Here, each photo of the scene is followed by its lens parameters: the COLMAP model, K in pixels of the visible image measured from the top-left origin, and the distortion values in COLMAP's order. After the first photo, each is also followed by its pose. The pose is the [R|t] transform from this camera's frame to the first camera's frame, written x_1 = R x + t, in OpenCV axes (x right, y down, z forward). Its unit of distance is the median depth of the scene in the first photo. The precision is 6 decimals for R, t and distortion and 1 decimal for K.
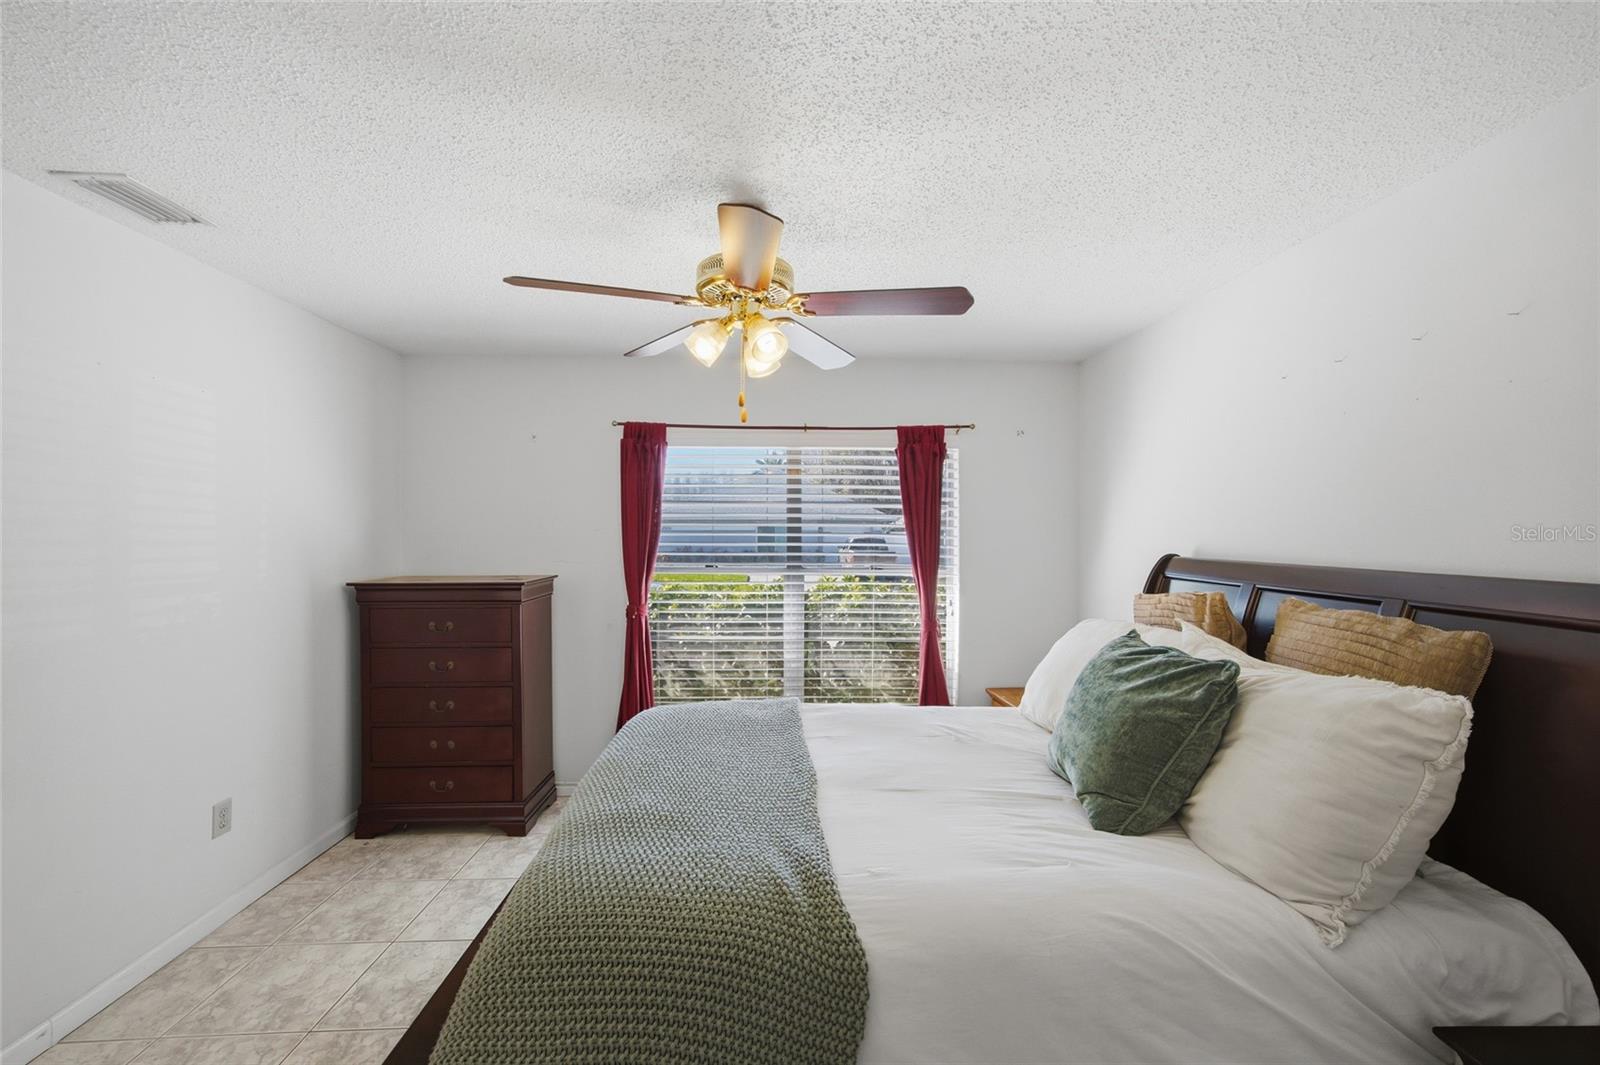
lens RADIAL K [[654.6, 0, 786.9], [0, 654.6, 531.7], [0, 0, 1]] dist [-0.021880, 0.011111]
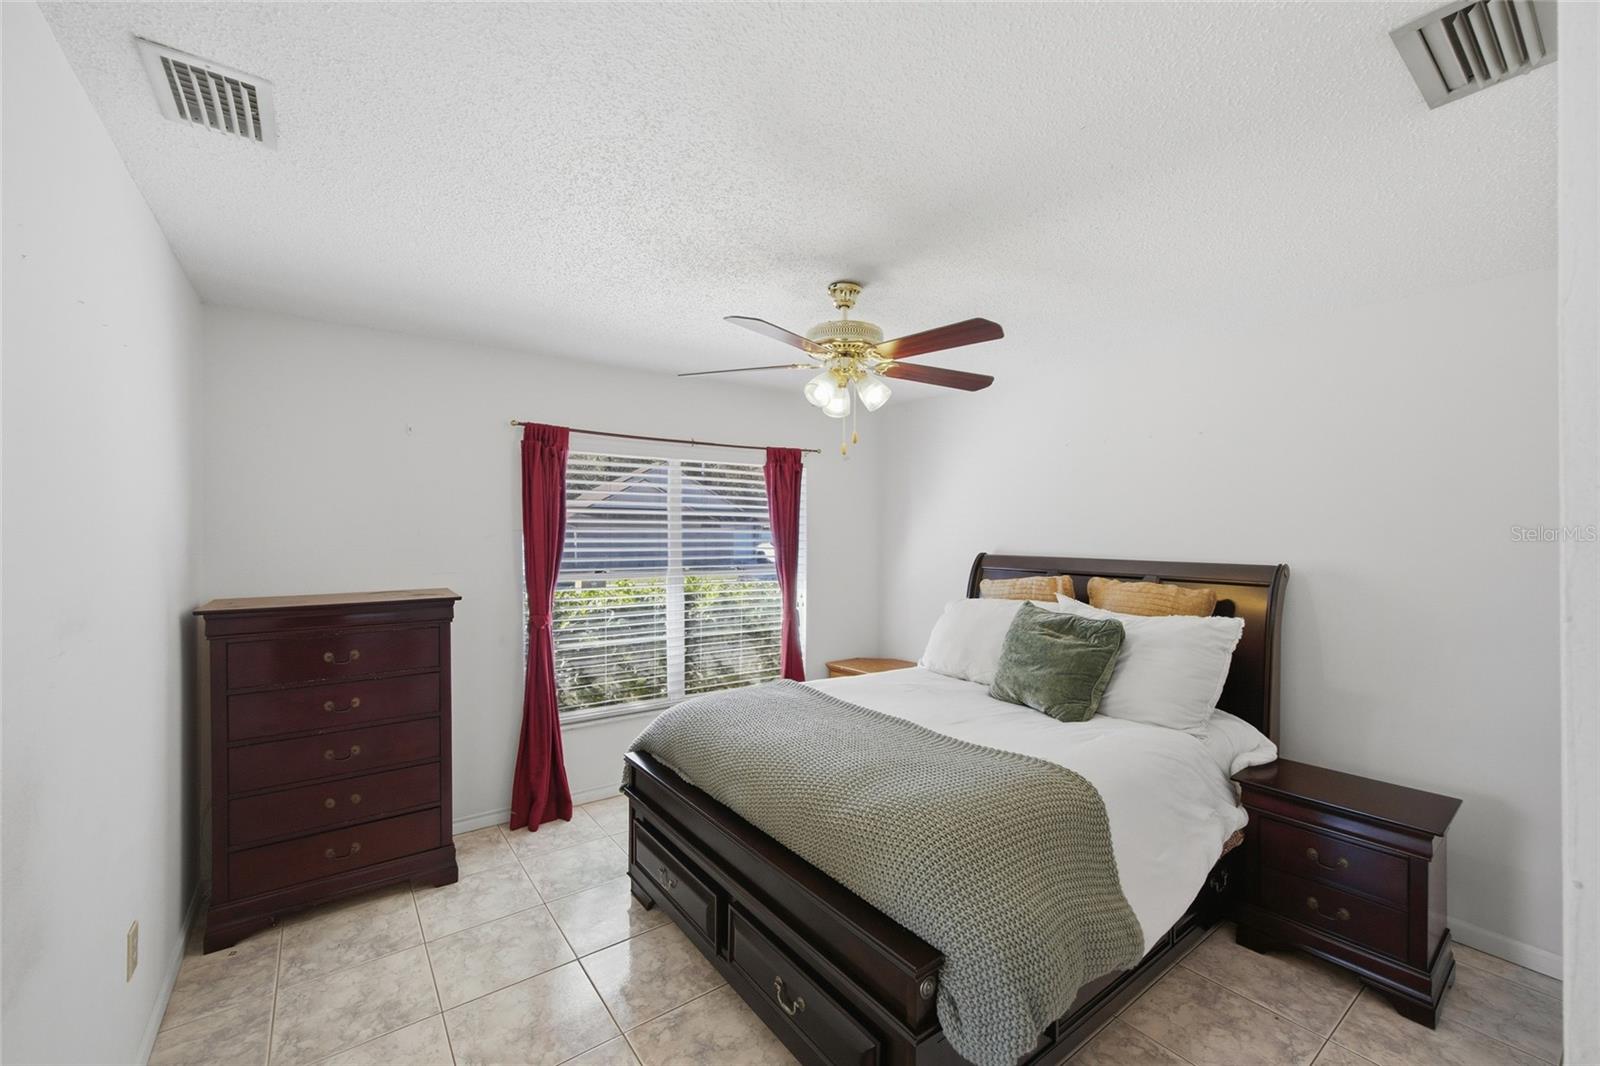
lens RADIAL K [[654.6, 0, 786.9], [0, 654.6, 532.2], [0, 0, 1]] dist [-0.021880, 0.011111]
pose [[0.830934, -0.001711, 0.556369, -0.500925], [-0.000537, 0.999992, 0.003878, -0.014548], [-0.556371, -0.003521, 0.830926, 0.009596]]
